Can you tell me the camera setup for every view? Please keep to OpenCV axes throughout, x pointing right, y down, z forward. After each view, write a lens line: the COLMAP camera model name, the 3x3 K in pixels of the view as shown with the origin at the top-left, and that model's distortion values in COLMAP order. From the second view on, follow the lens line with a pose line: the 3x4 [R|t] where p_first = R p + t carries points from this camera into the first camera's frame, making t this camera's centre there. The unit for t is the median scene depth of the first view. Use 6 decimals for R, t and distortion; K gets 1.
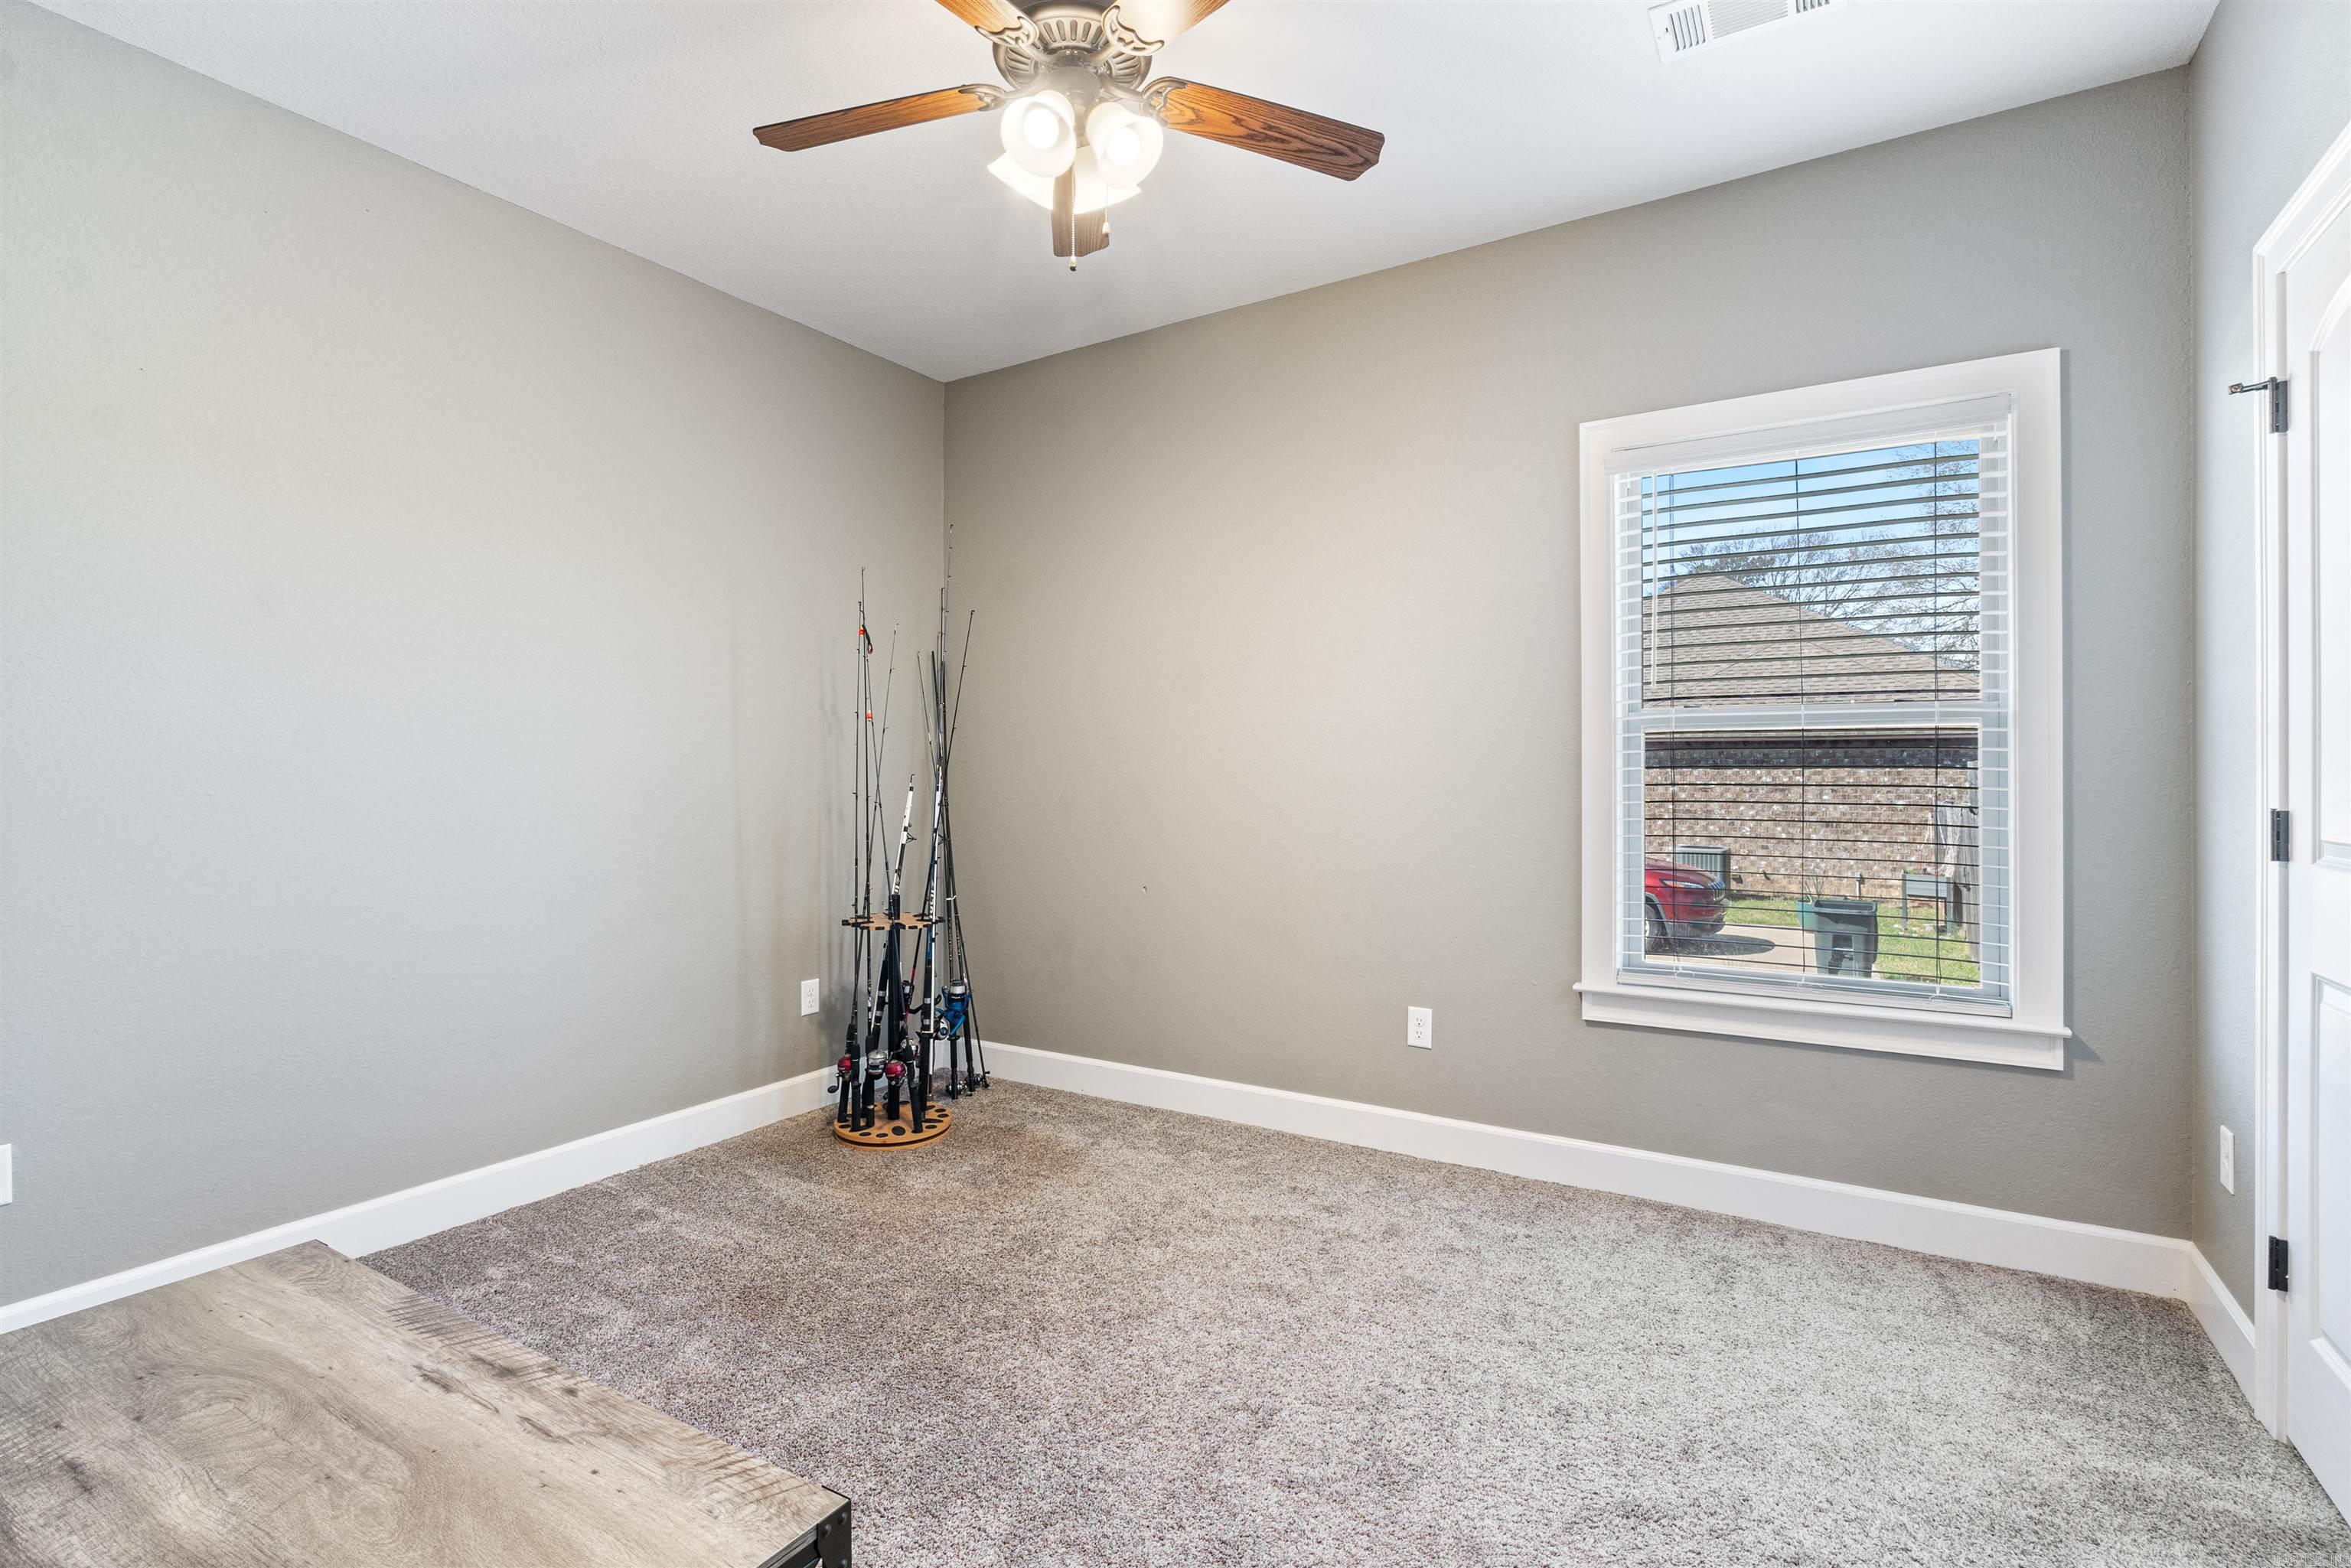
lens RADIAL K [[1088.0, 0, 1180.5], [0, 1088.0, 770.5], [0, 0, 1]] dist [-0.005972, -0.000514]
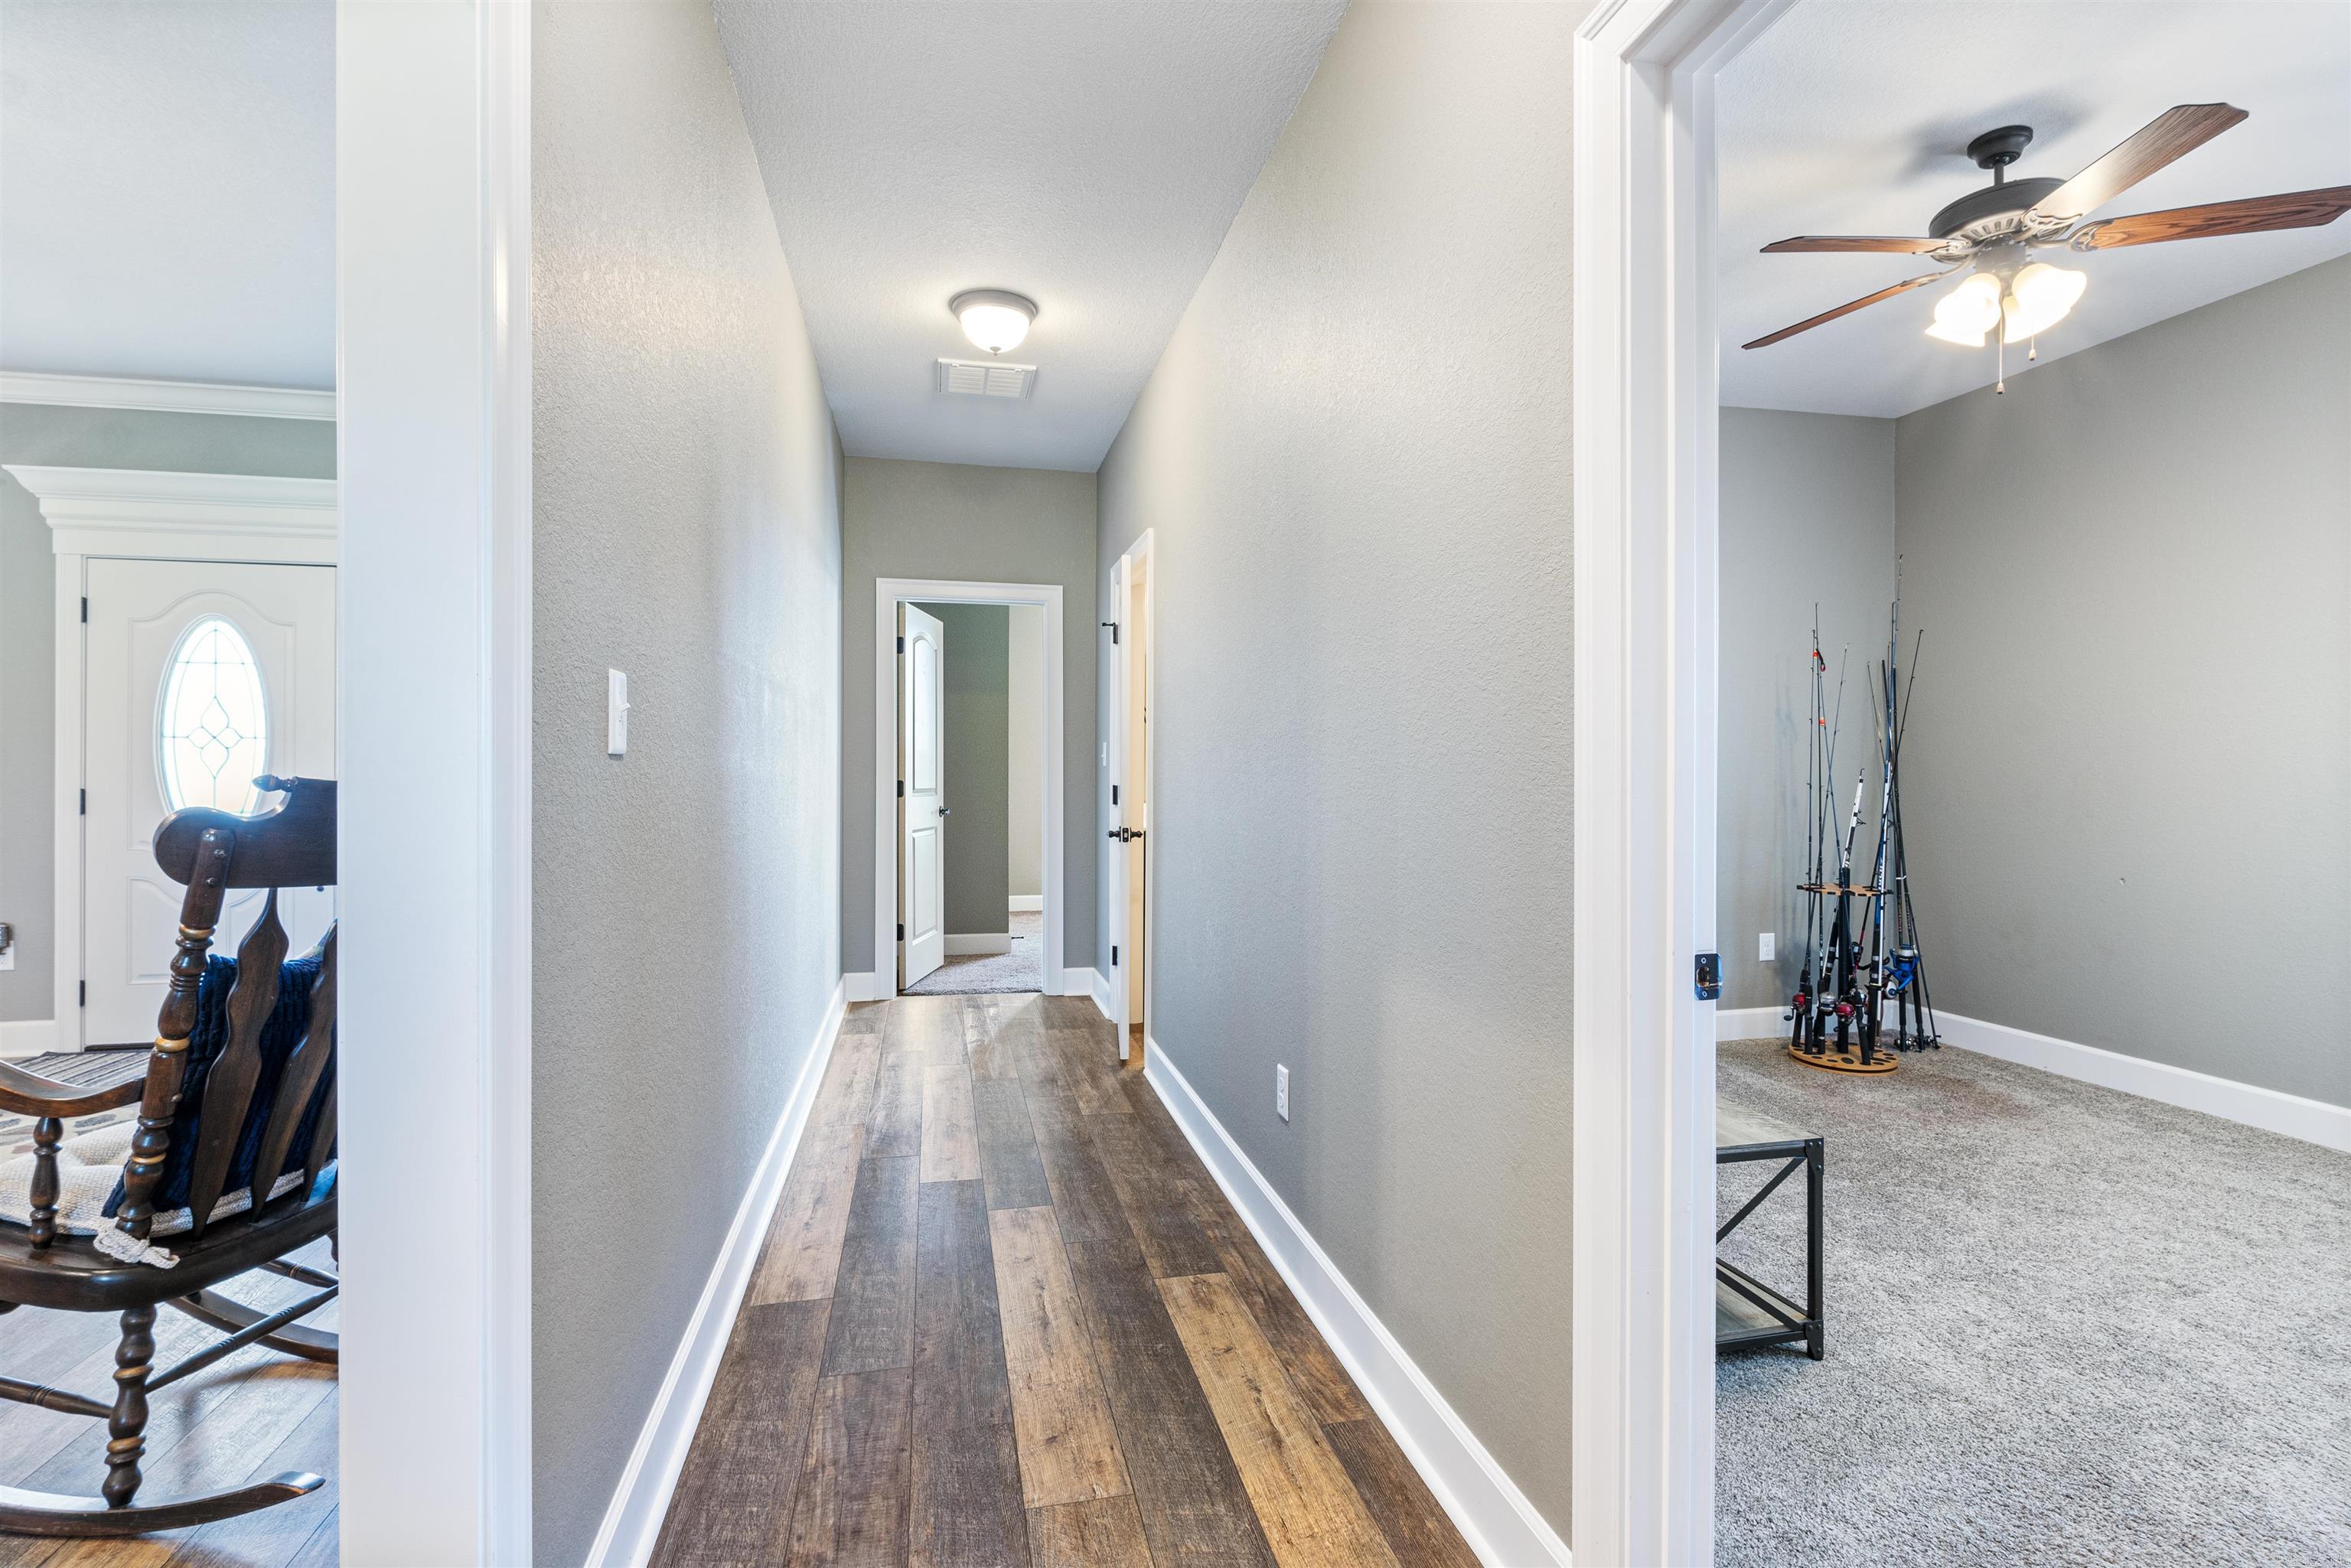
lens RADIAL K [[1088.0, 0, 1159.7], [0, 1088.0, 779.2], [0, 0, 1]] dist [-0.005972, -0.000514]
pose [[0.685018, 0.006580, -0.728496, 0.094943], [0.003468, 0.999918, 0.012293, -0.002044], [0.728518, -0.010947, 0.684940, -0.385637]]
